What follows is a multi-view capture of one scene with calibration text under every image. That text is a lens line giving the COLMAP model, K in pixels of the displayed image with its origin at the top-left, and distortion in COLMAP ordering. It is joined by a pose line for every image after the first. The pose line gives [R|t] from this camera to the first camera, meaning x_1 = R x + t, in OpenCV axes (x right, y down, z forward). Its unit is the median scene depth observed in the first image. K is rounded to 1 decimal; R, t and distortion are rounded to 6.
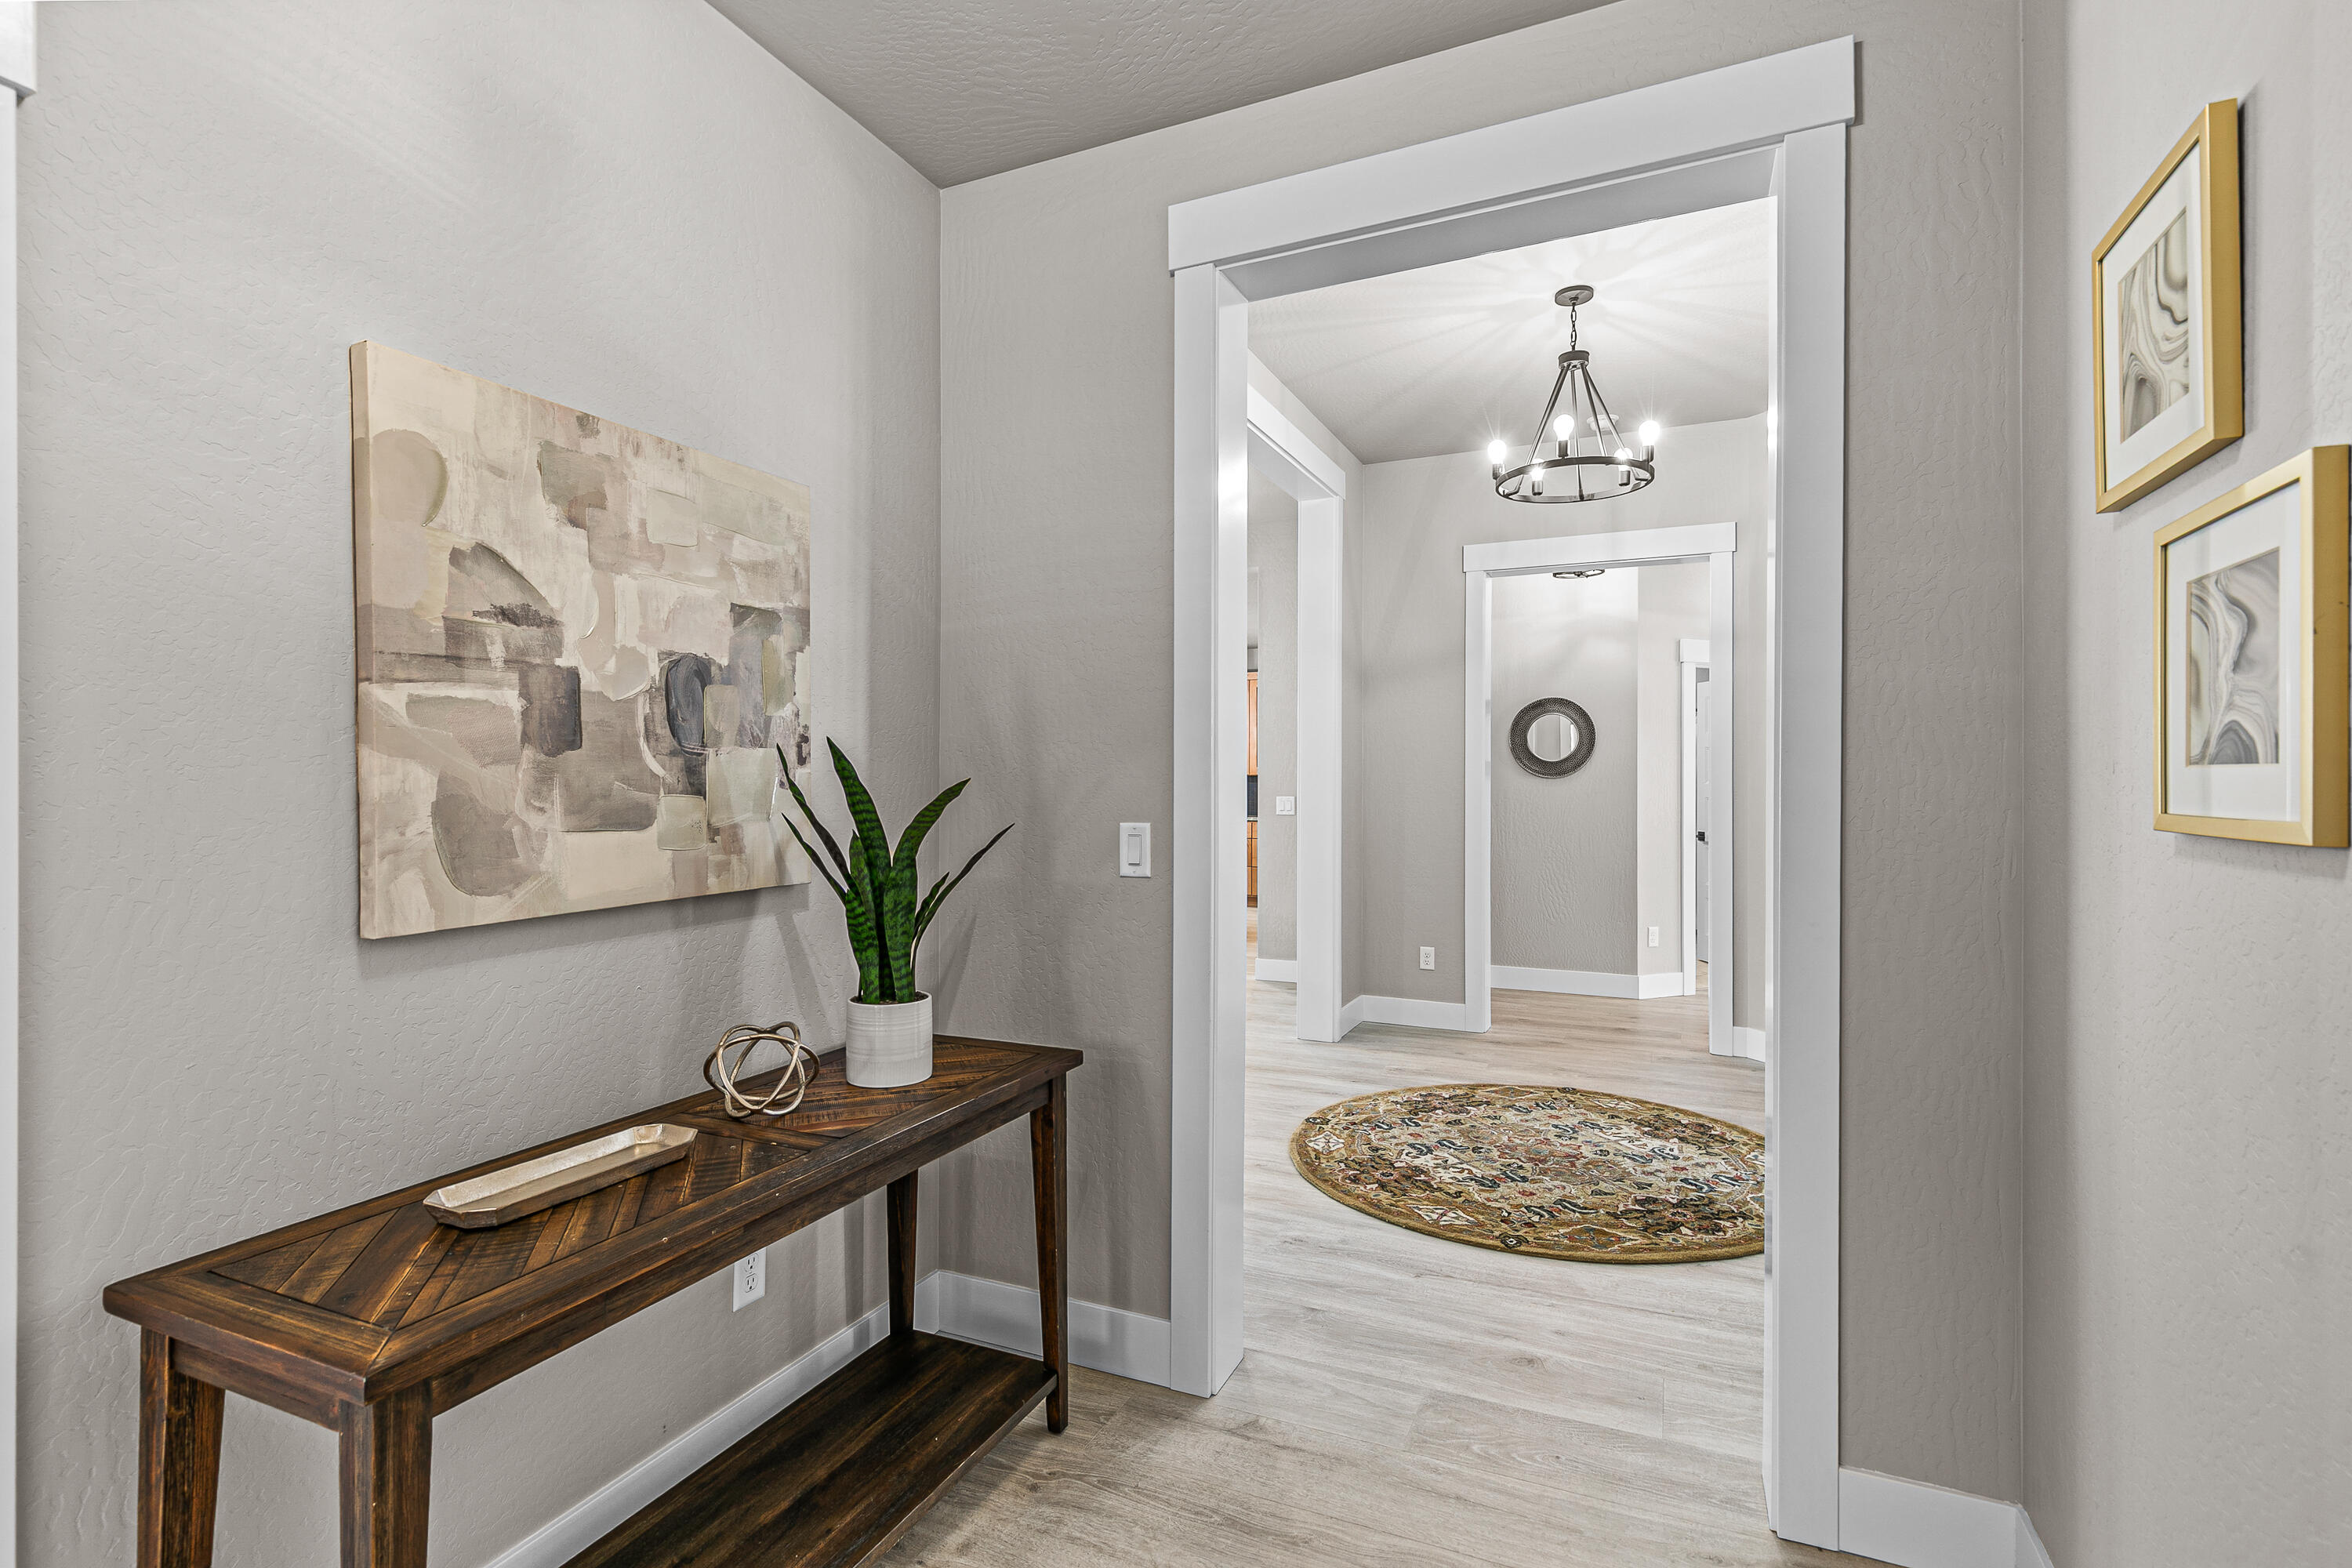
lens RADIAL K [[1063.5, 0, 1180.9], [0, 1063.5, 805.2], [0, 0, 1]] dist [0.005658, 0.000274]
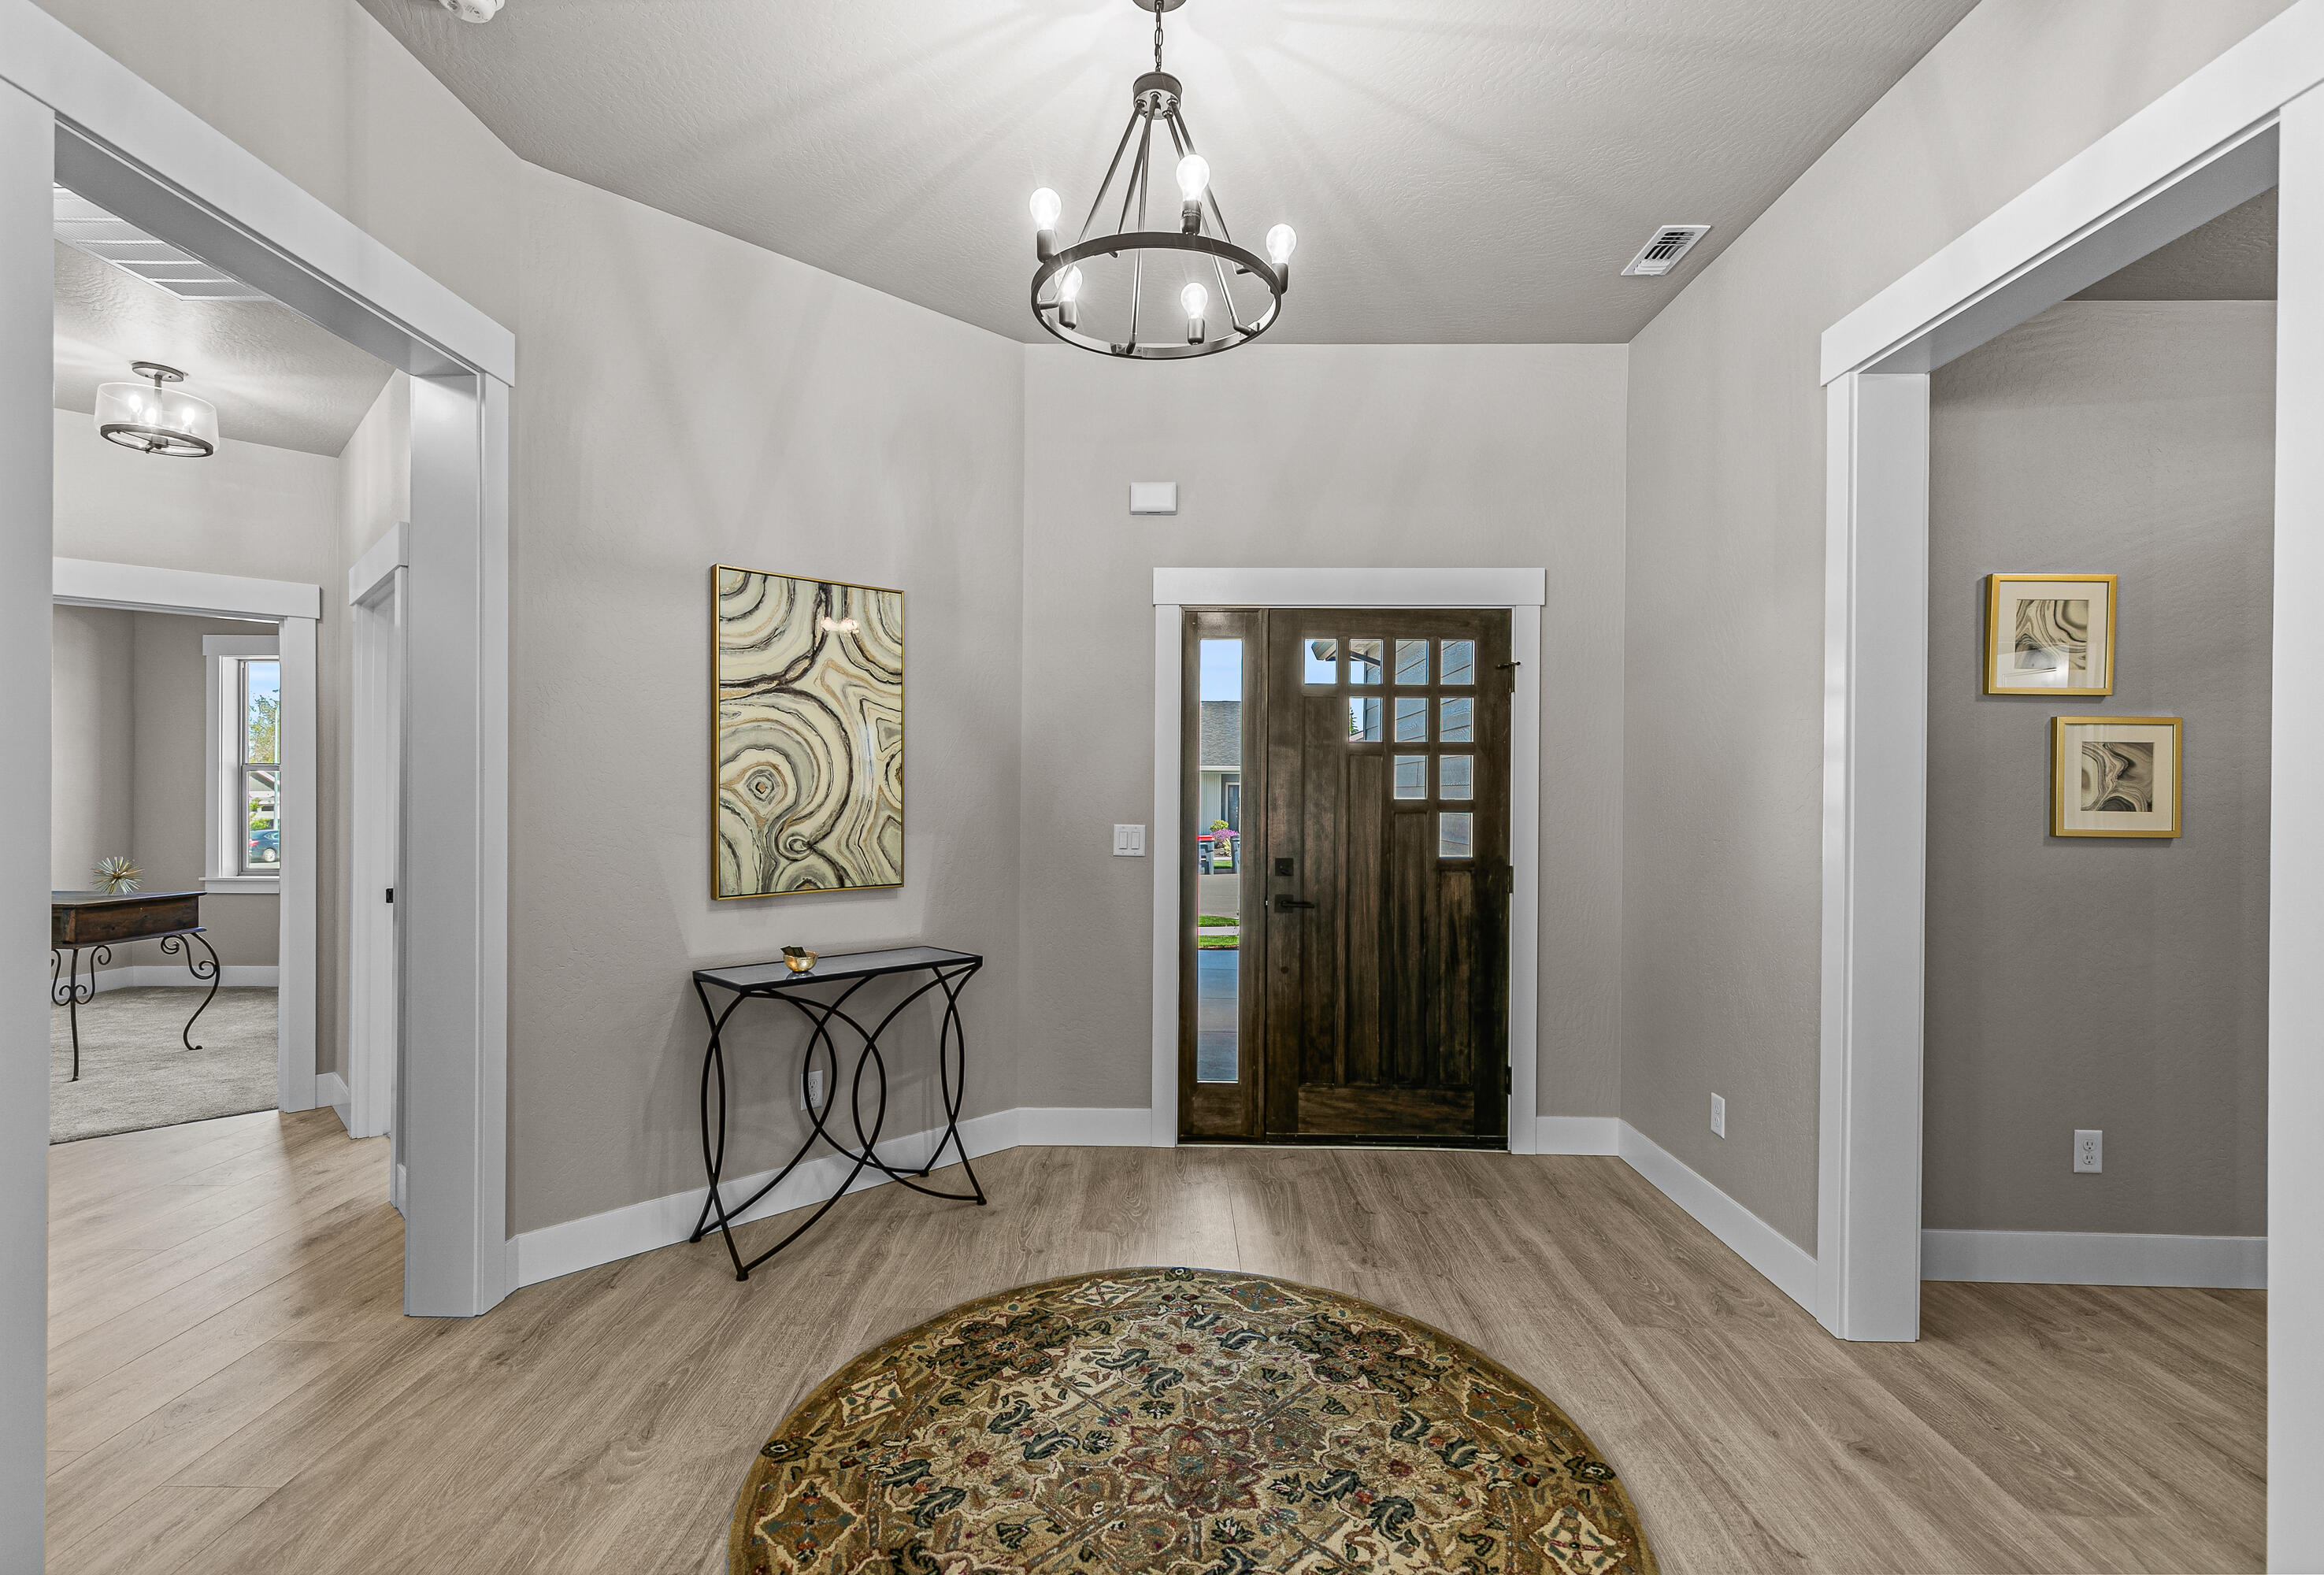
lens RADIAL K [[1110.1, 0, 1112.6], [0, 1110.1, 792.3], [0, 0, 1]] dist [0.008105, -0.000458]
pose [[-0.394054, -0.008504, 0.919048, -0.198235], [0.014057, 0.999784, 0.015279, -0.048085], [-0.918980, 0.018939, -0.393850, 1.297189]]
